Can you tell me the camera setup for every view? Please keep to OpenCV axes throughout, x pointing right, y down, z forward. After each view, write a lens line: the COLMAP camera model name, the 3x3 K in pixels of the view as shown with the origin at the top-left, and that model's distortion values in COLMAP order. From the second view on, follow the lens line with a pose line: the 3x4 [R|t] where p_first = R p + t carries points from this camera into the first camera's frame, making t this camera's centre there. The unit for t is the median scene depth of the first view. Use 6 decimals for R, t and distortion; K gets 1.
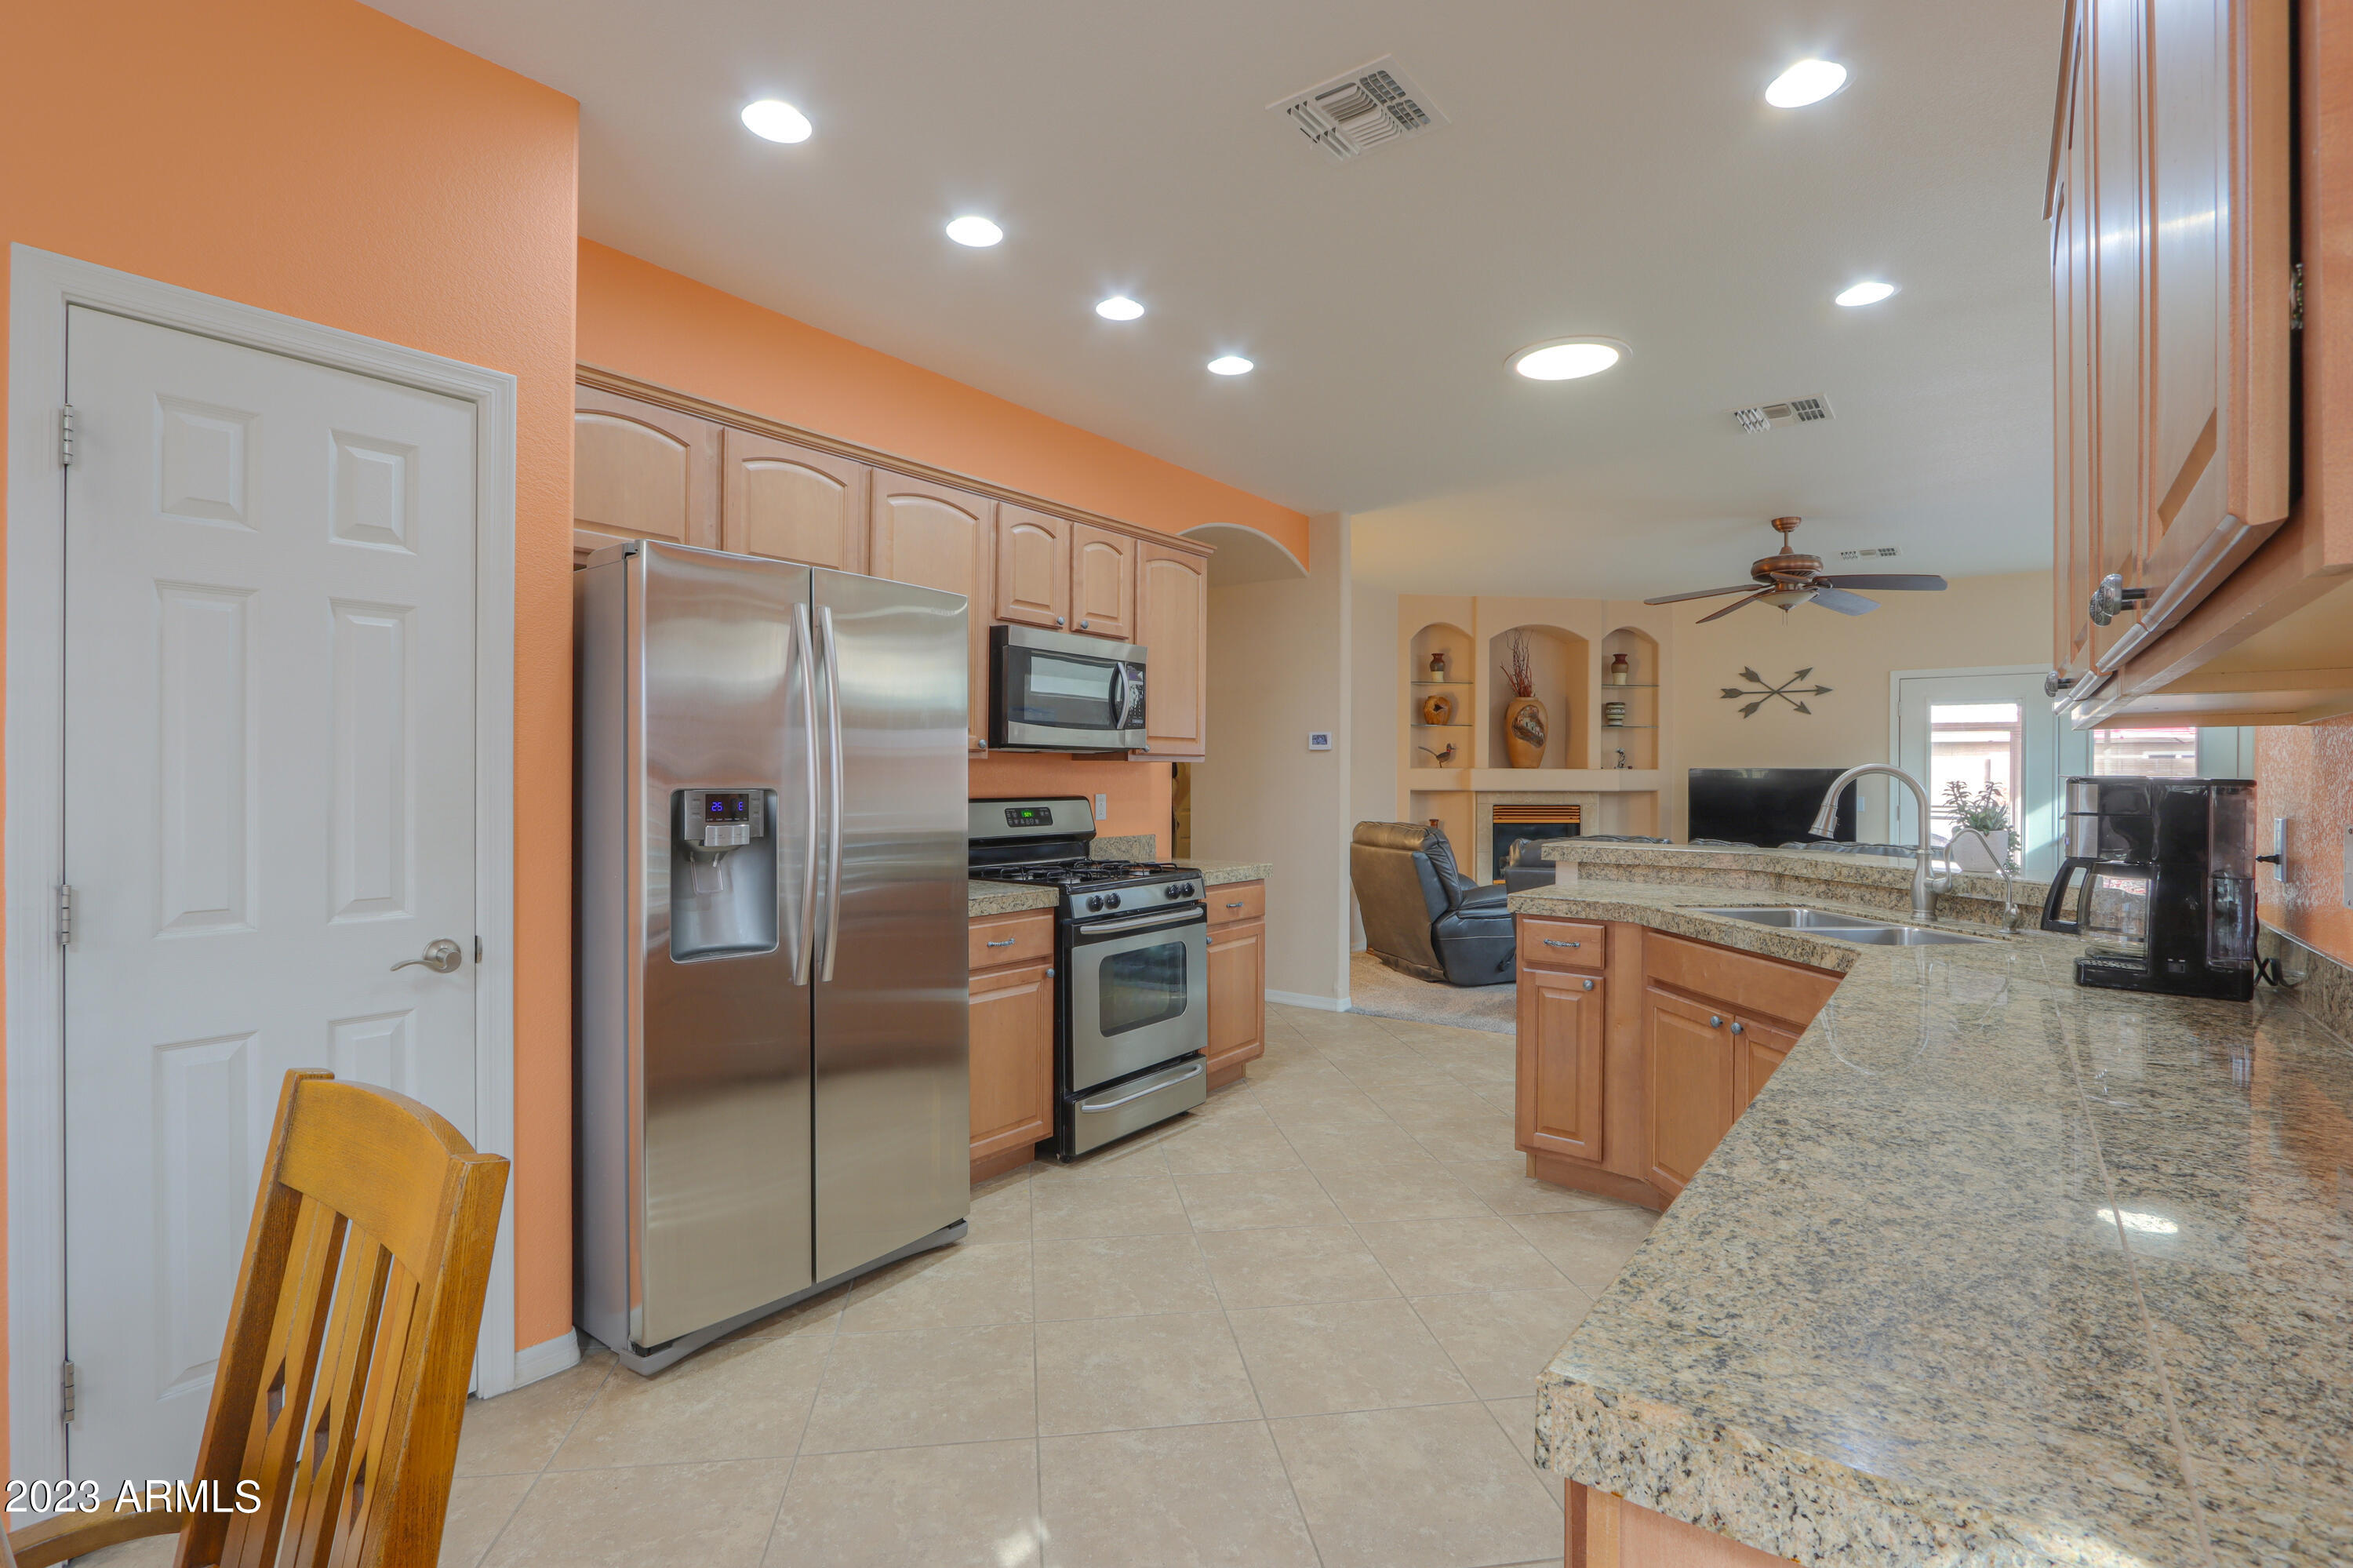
lens RADIAL K [[1101.9, 0, 1176.5], [0, 1101.9, 784.0], [0, 0, 1]] dist [-0.022031, -0.000193]
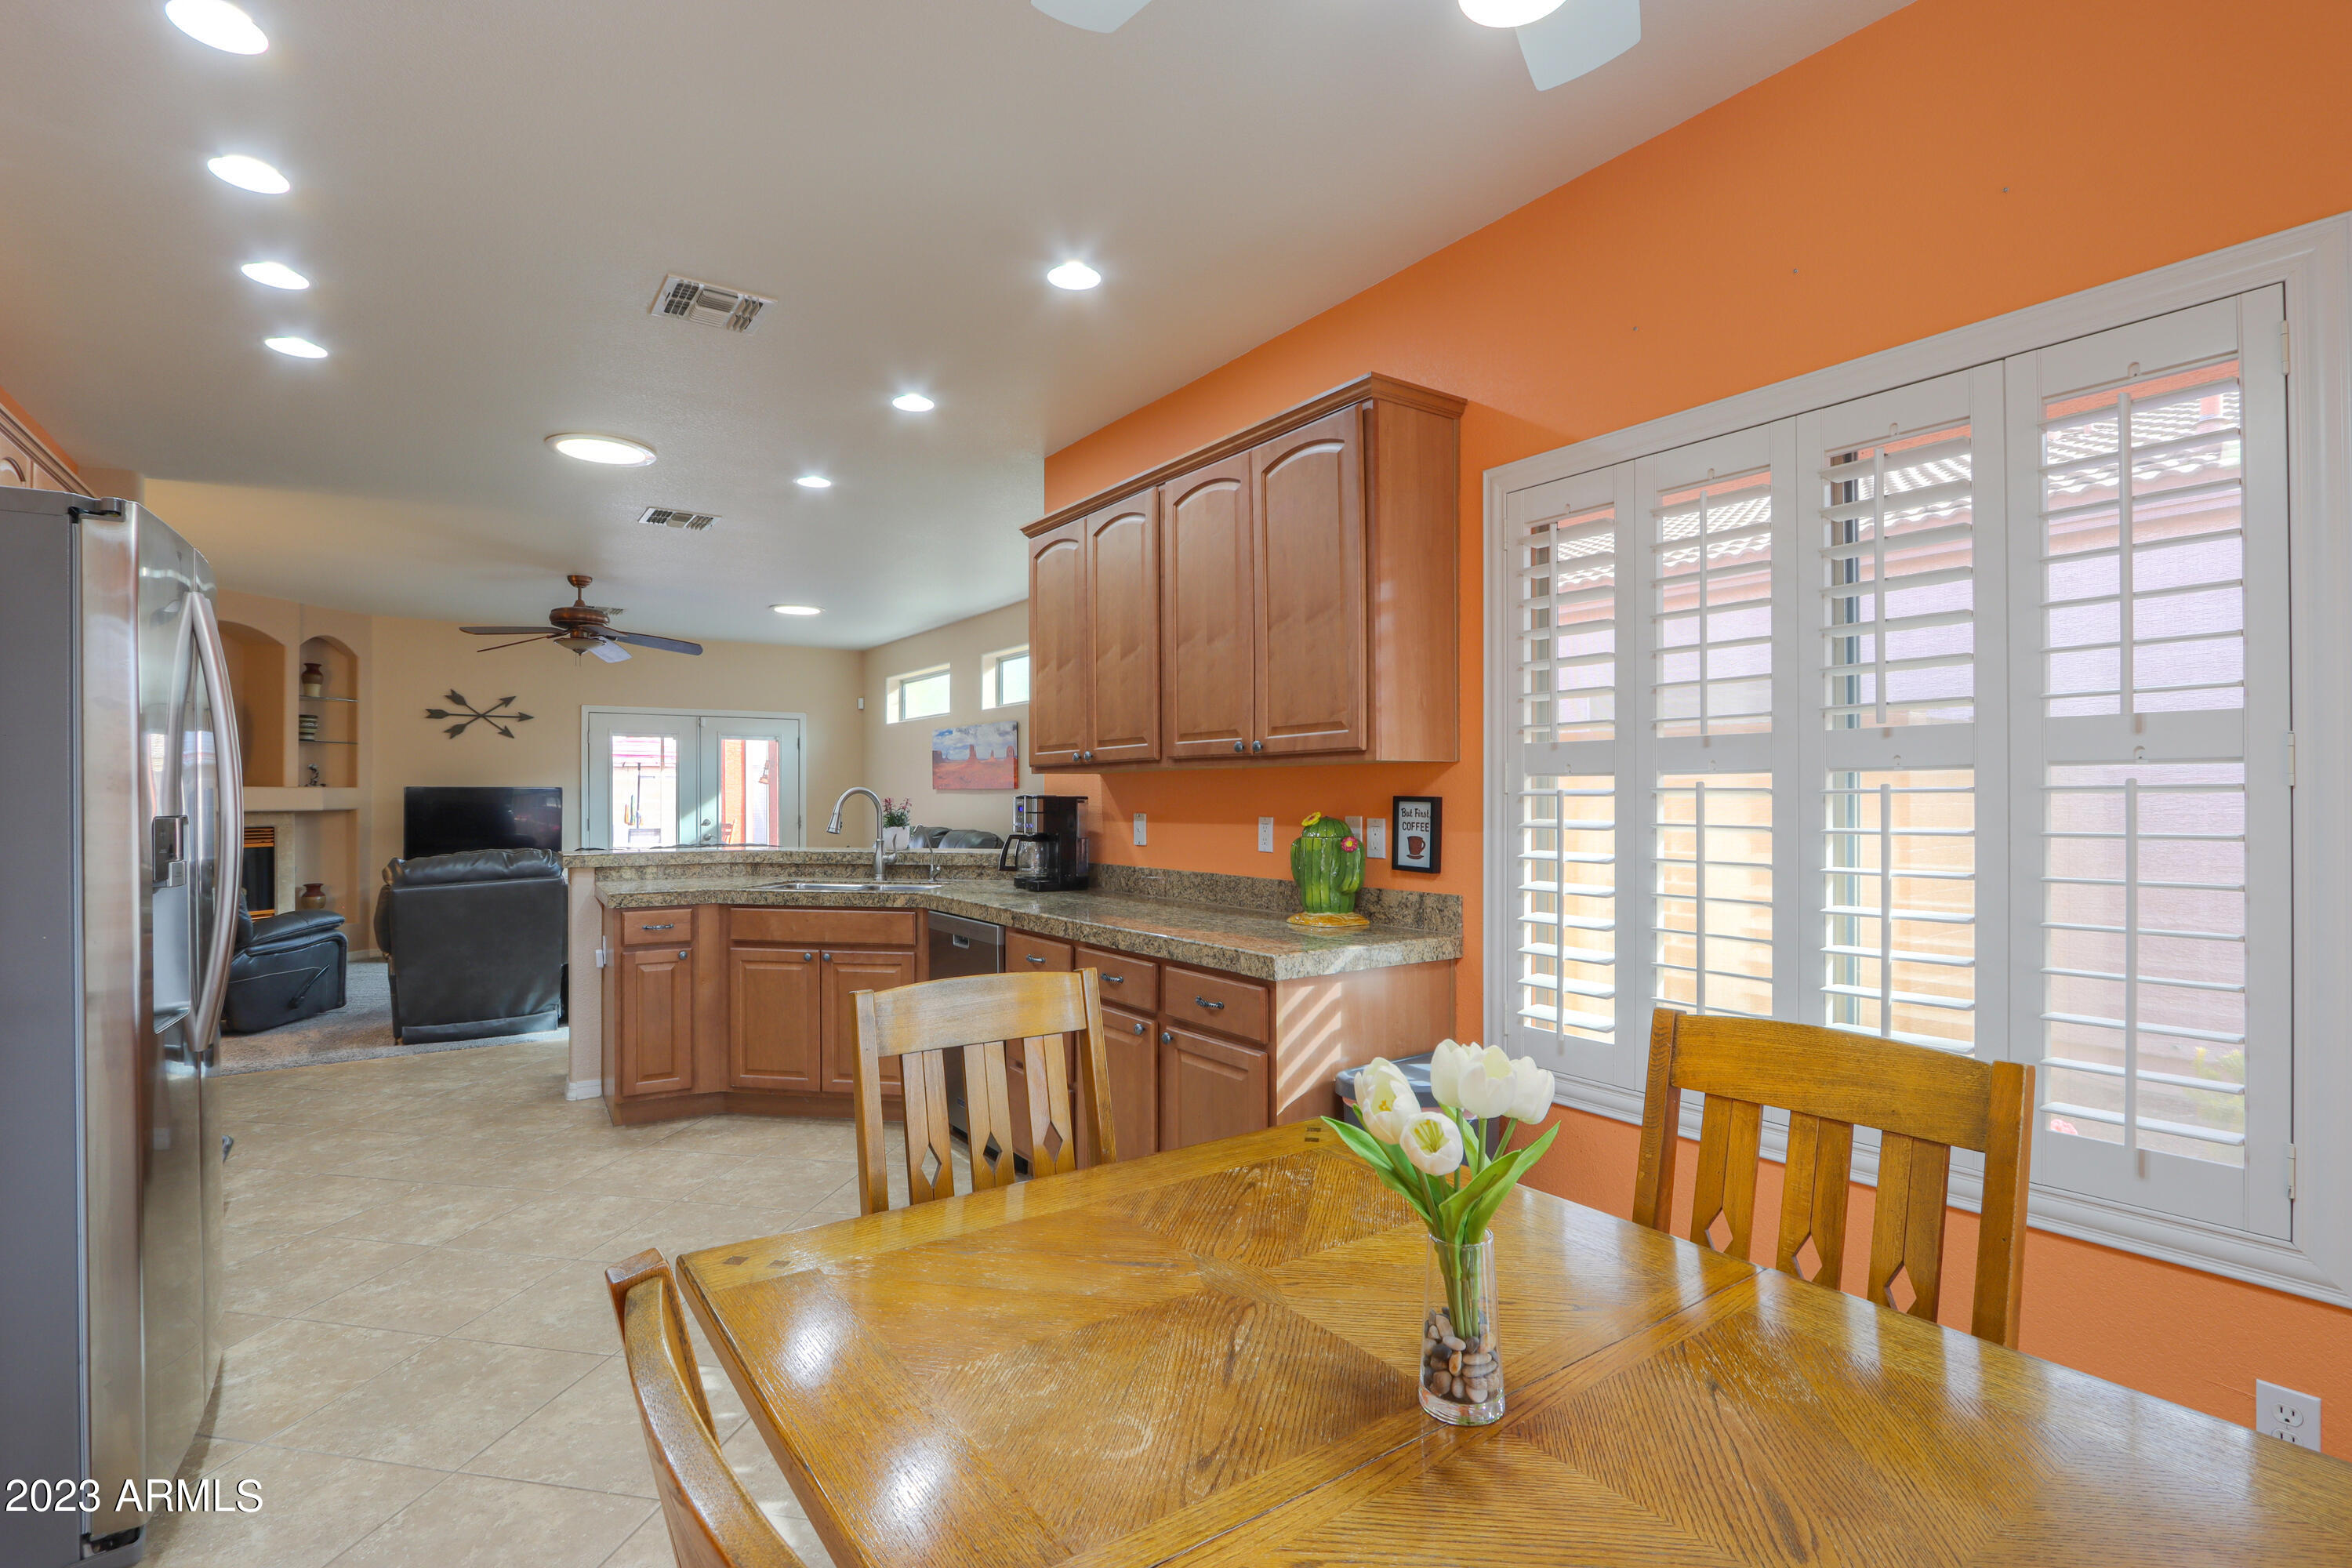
lens RADIAL K [[1134.8, 0, 1176.0], [0, 1134.8, 784.0], [0, 0, 1]] dist [-0.000951, 0.000092]
pose [[0.309237, 0.005913, 0.950967, -0.635069], [0.008099, 0.999928, -0.008851, -0.003710], [-0.950950, 0.010439, 0.309167, 0.017446]]
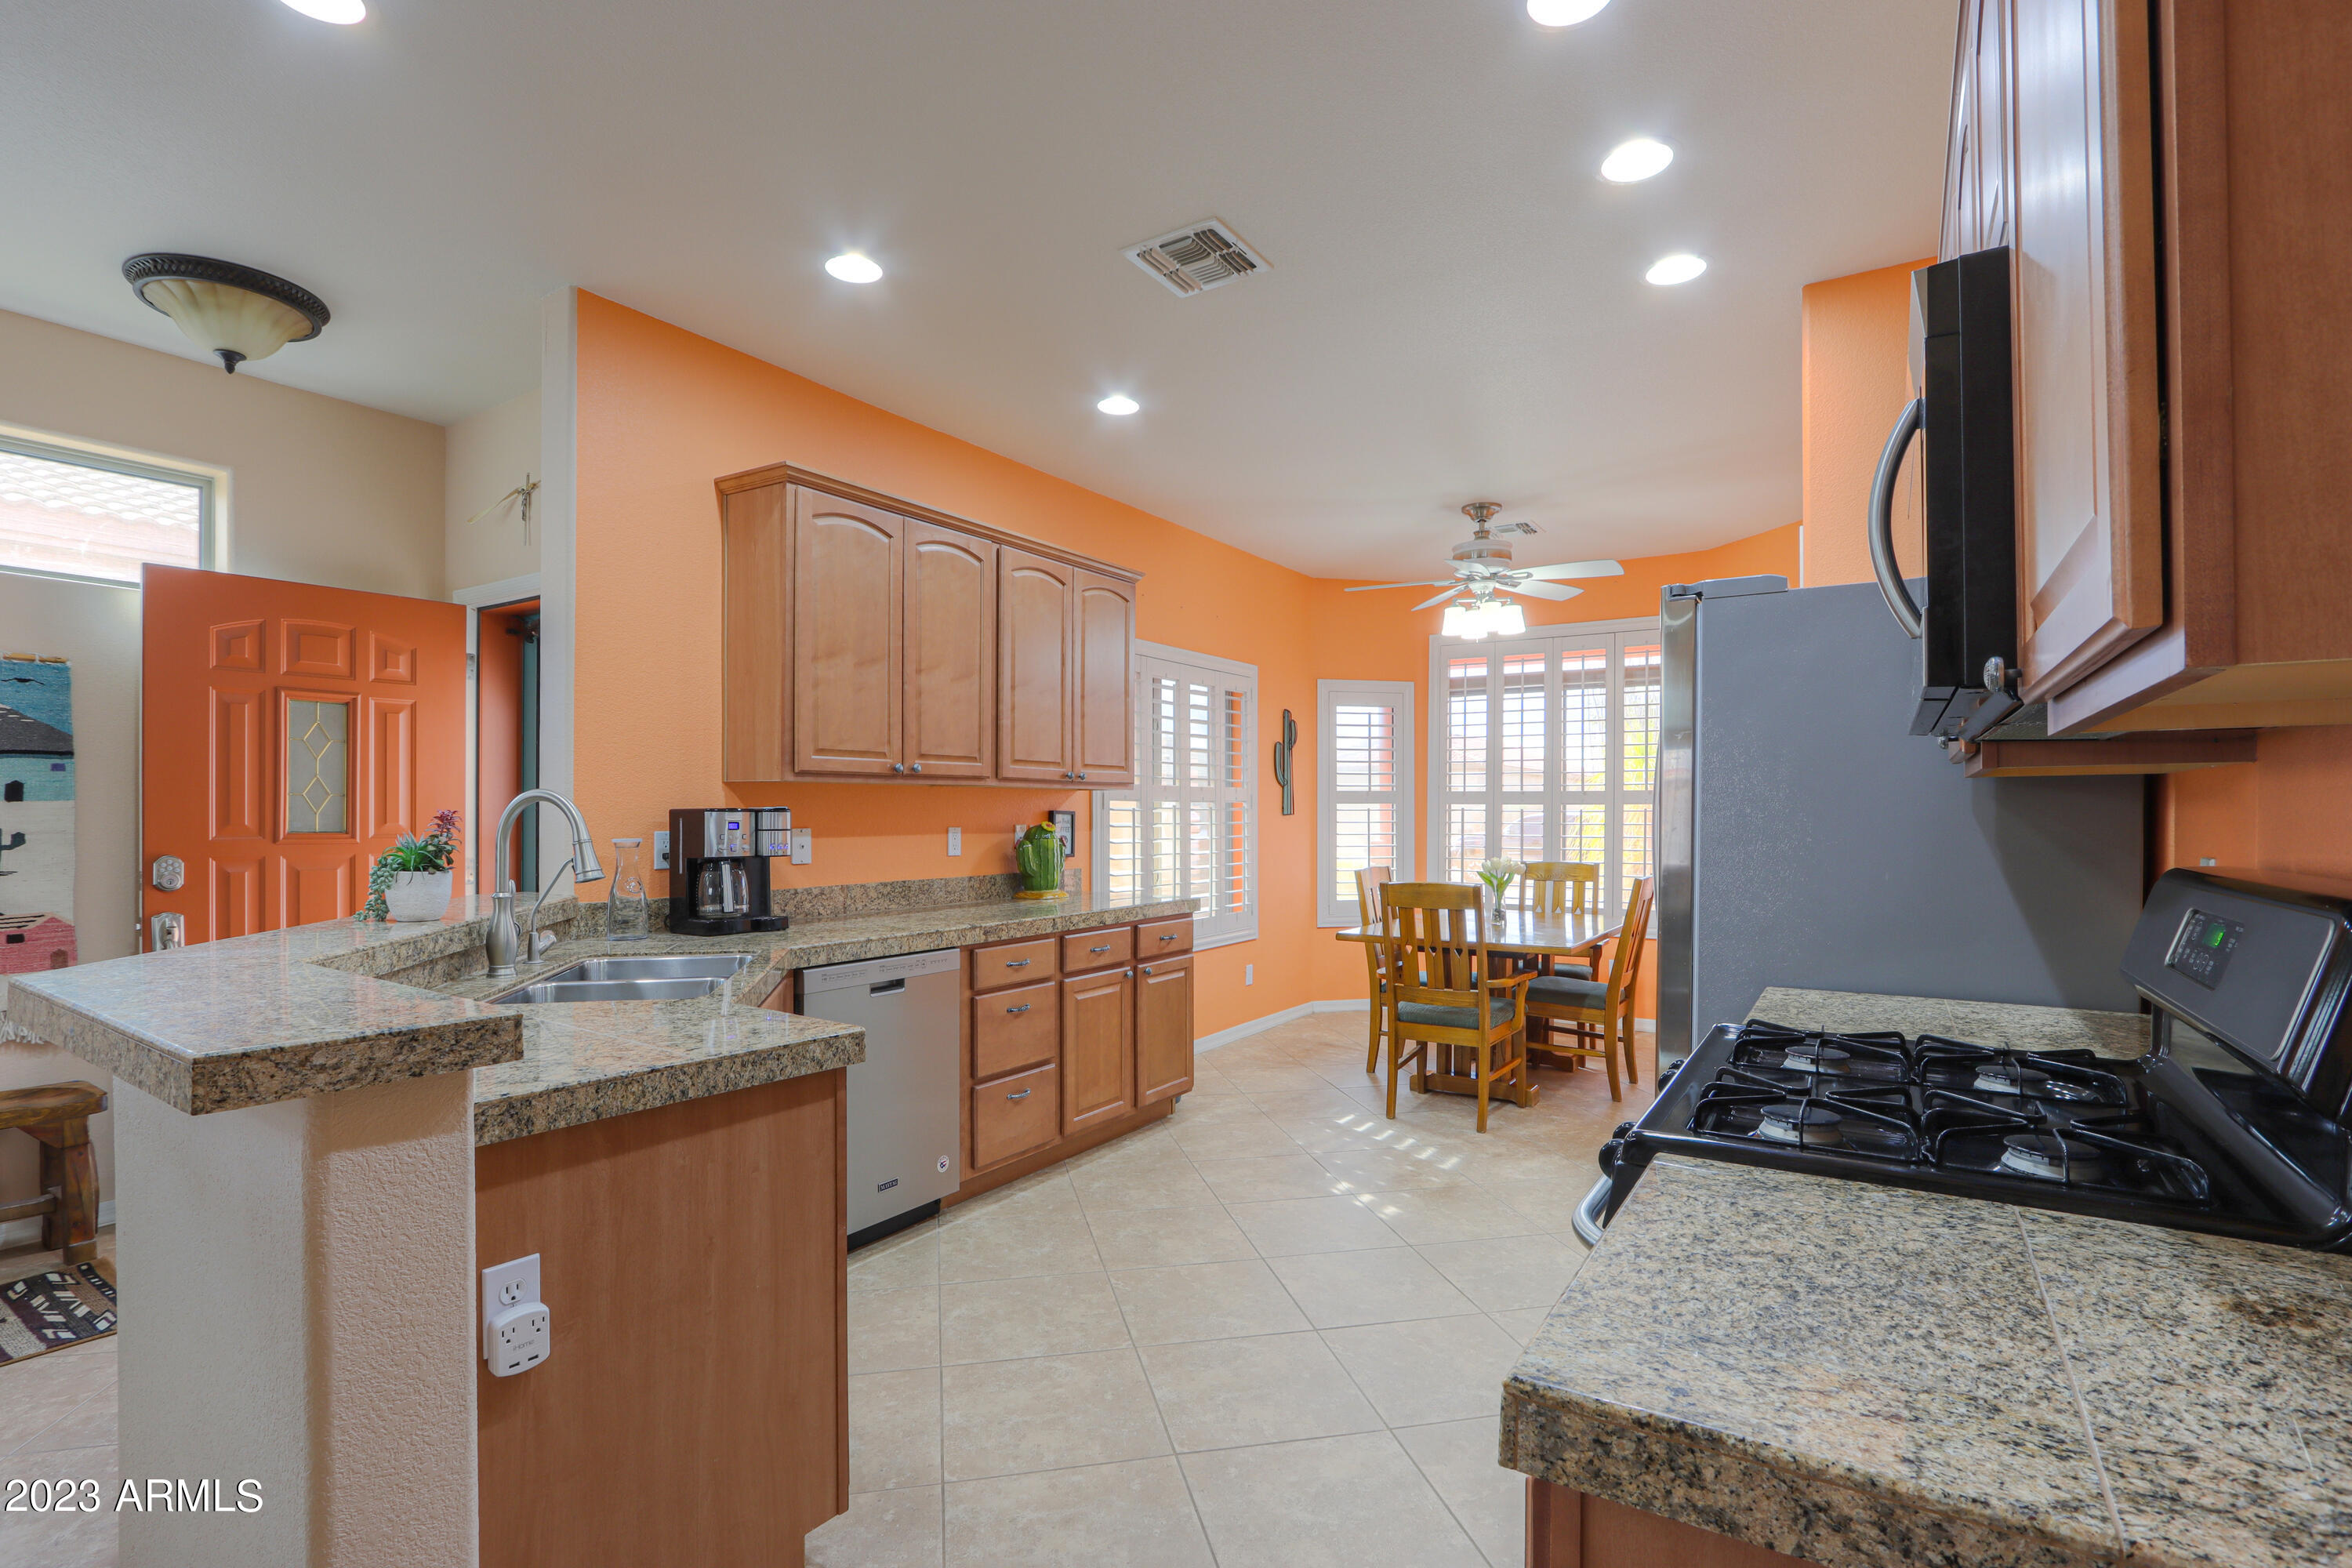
lens RADIAL K [[1096.2, 0, 1170.7], [0, 1096.2, 812.2], [0, 0, 1]] dist [-0.000717, 0.000097]
pose [[-0.996755, -0.002350, -0.080463, 0.181873], [-0.002641, 0.999990, 0.003519, -0.003636], [0.080454, 0.003720, -0.996751, 1.408376]]
